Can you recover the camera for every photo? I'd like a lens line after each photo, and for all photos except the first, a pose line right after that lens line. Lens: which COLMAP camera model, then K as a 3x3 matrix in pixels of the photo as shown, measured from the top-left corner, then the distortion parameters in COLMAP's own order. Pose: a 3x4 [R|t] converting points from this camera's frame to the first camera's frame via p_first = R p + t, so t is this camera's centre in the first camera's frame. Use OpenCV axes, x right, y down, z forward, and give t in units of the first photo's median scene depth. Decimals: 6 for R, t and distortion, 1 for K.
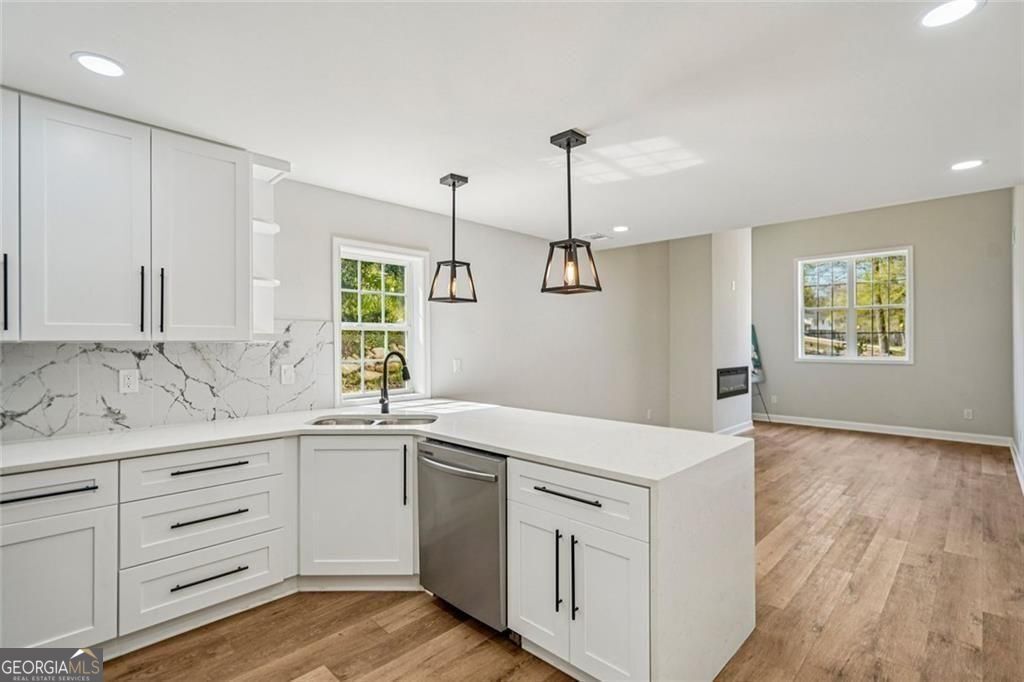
lens RADIAL K [[484.3, 0, 509.6], [0, 484.3, 340.1], [0, 0, 1]] dist [-0.001810, 0.001429]
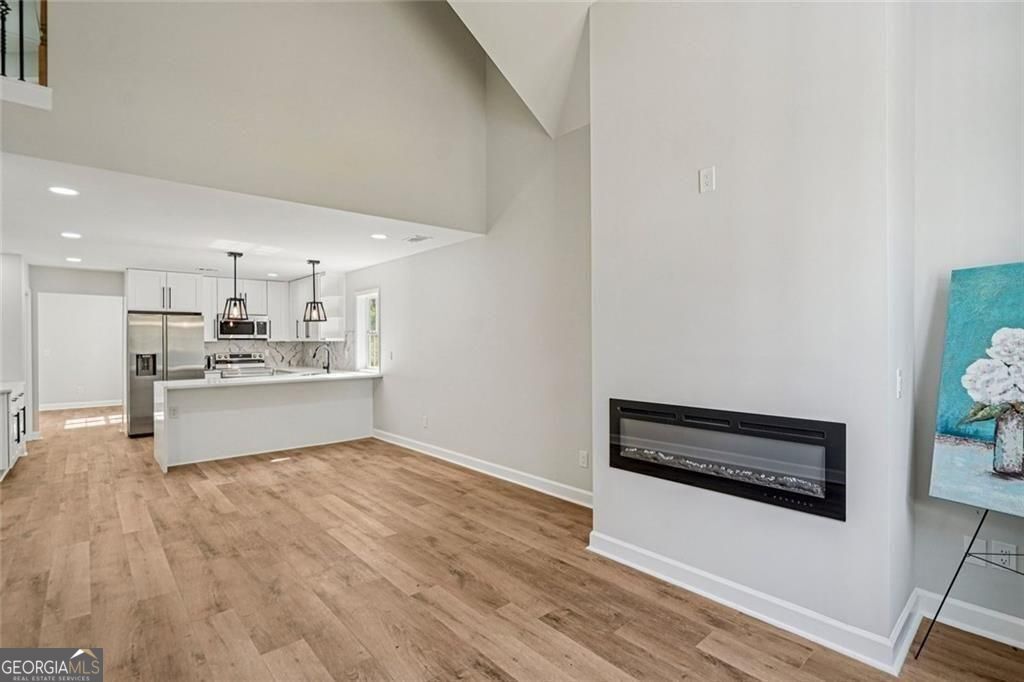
lens RADIAL K [[487.2, 0, 515.9], [0, 487.2, 341.6], [0, 0, 1]] dist [-0.002018, -0.000460]
pose [[-0.071789, 0.002538, -0.997417, 2.036980], [0.009248, 0.999955, 0.001879, 0.010912], [0.997377, -0.009089, -0.071809, 2.168243]]
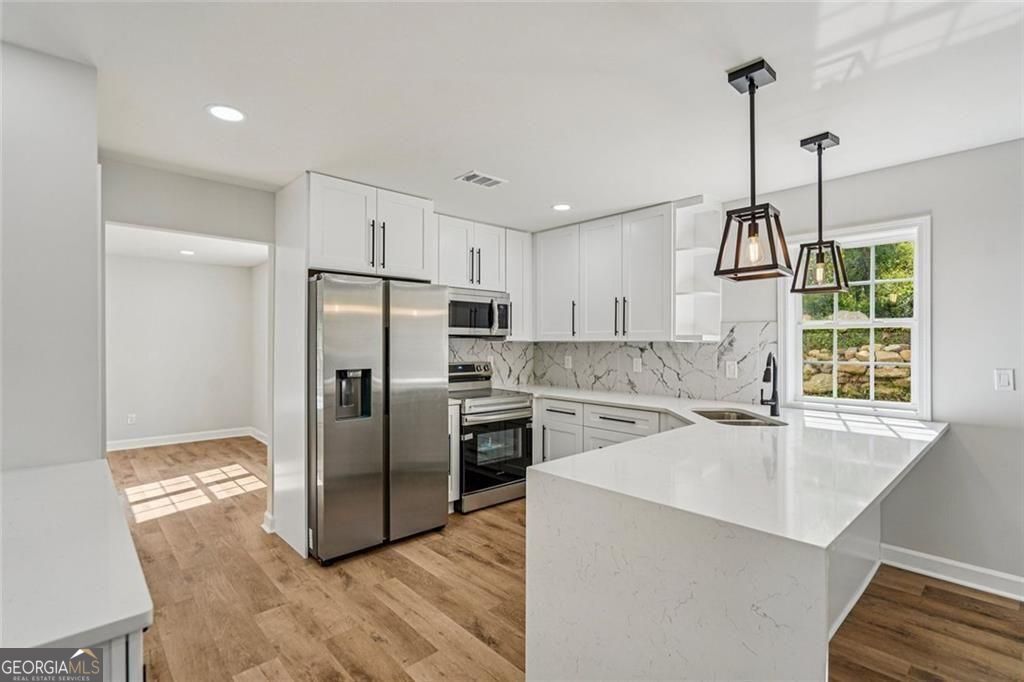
lens RADIAL K [[481.3, 0, 508.7], [0, 481.3, 345.4], [0, 0, 1]] dist [-0.001975, -0.000016]
pose [[-0.055066, 0.008352, -0.998448, 0.781251], [0.002936, 0.999962, 0.008203, 0.002016], [0.998478, -0.002480, -0.055088, 0.570323]]
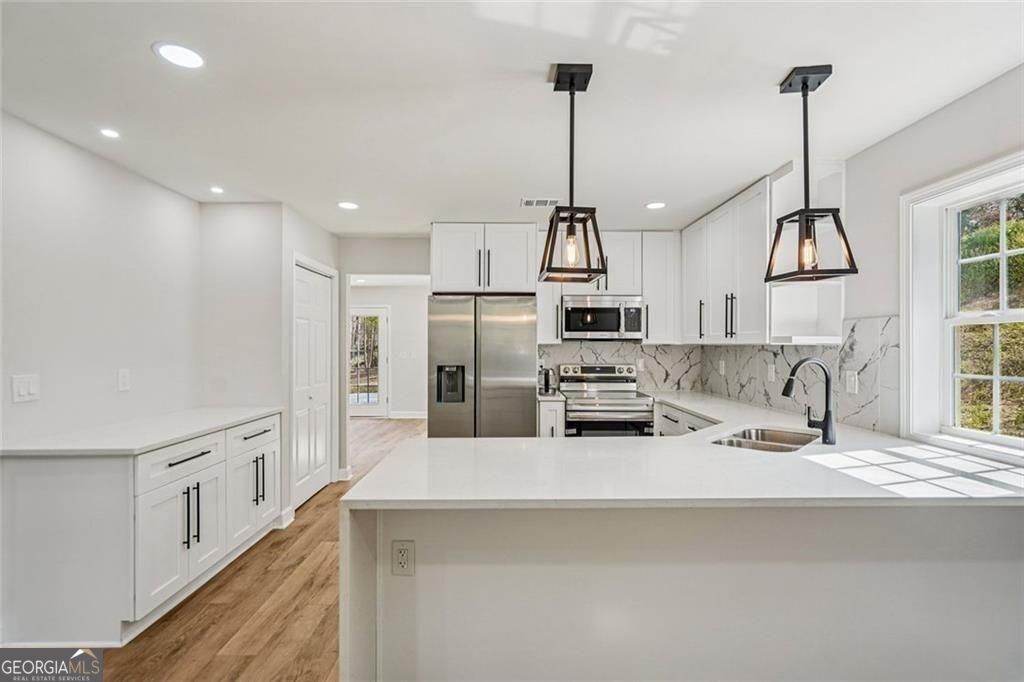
lens RADIAL K [[478.5, 0, 513.2], [0, 478.5, 345.1], [0, 0, 1]] dist [-0.002377, -0.000260]
pose [[-0.702663, 0.000450, -0.711523, 0.621851], [0.002253, 0.999996, -0.001593, 0.005267], [0.711519, -0.002723, -0.702661, 1.261018]]
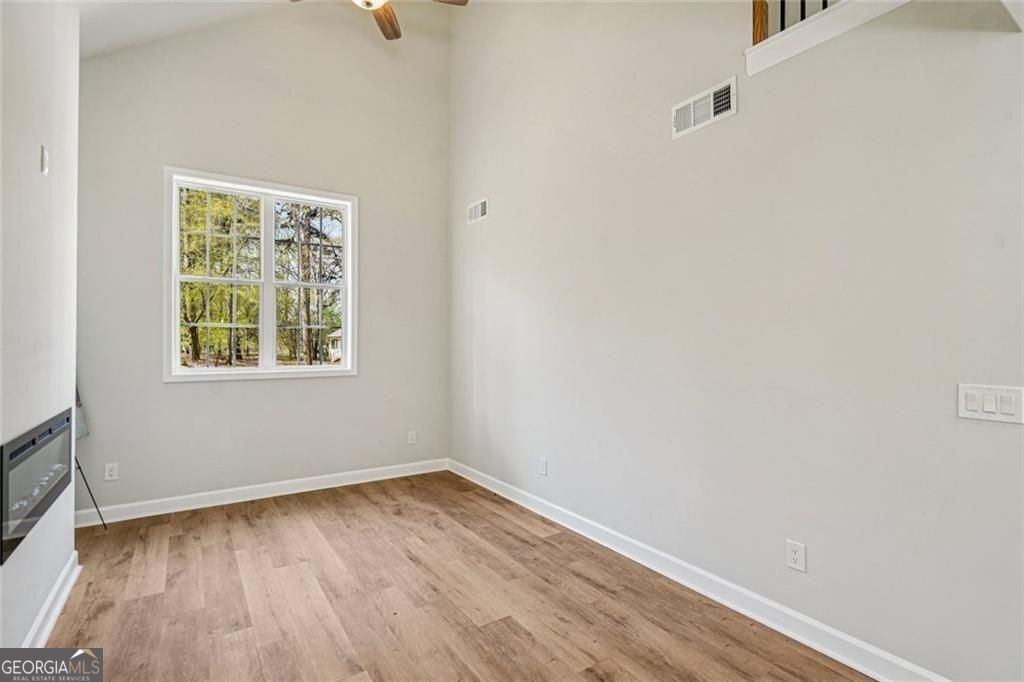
lens RADIAL K [[484.3, 0, 509.6], [0, 484.3, 340.1], [0, 0, 1]] dist [-0.001810, 0.001429]
pose [[0.211142, 0.005210, 0.977441, 0.537399], [-0.006725, 0.999970, -0.003878, 0.005999], [-0.977432, -0.005755, 0.211171, 1.565095]]
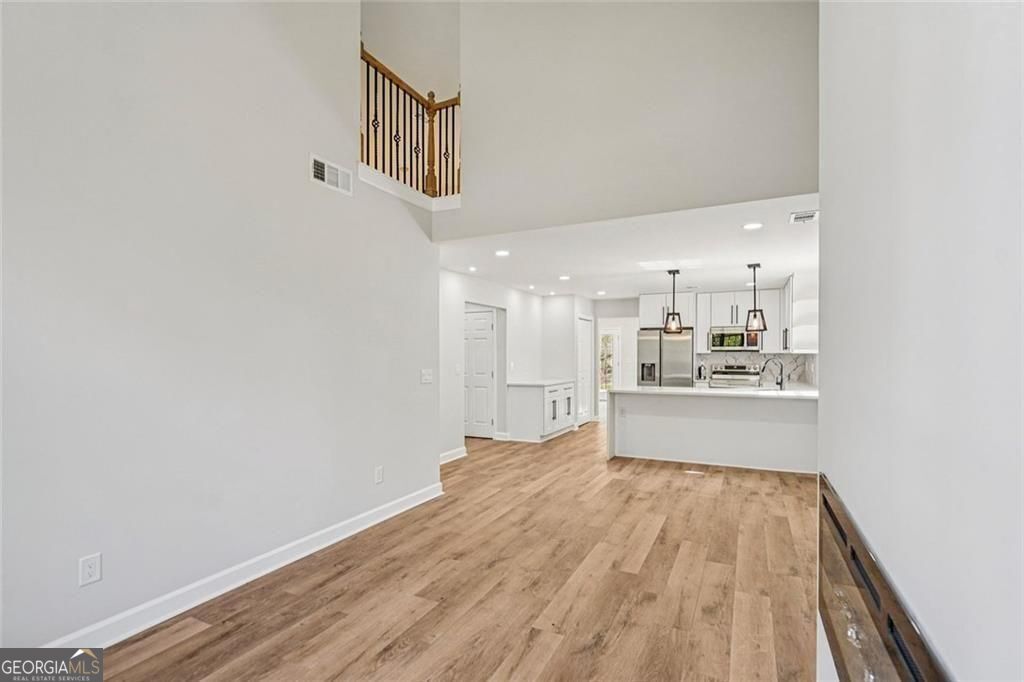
lens RADIAL K [[483.0, 0, 511.7], [0, 483.0, 356.4], [0, 0, 1]] dist [-0.000098, -0.000026]
pose [[-0.950839, 0.003275, -0.309667, 1.453531], [0.002944, 0.999994, 0.001535, 0.011464], [0.309670, 0.000548, -0.950844, 2.678928]]
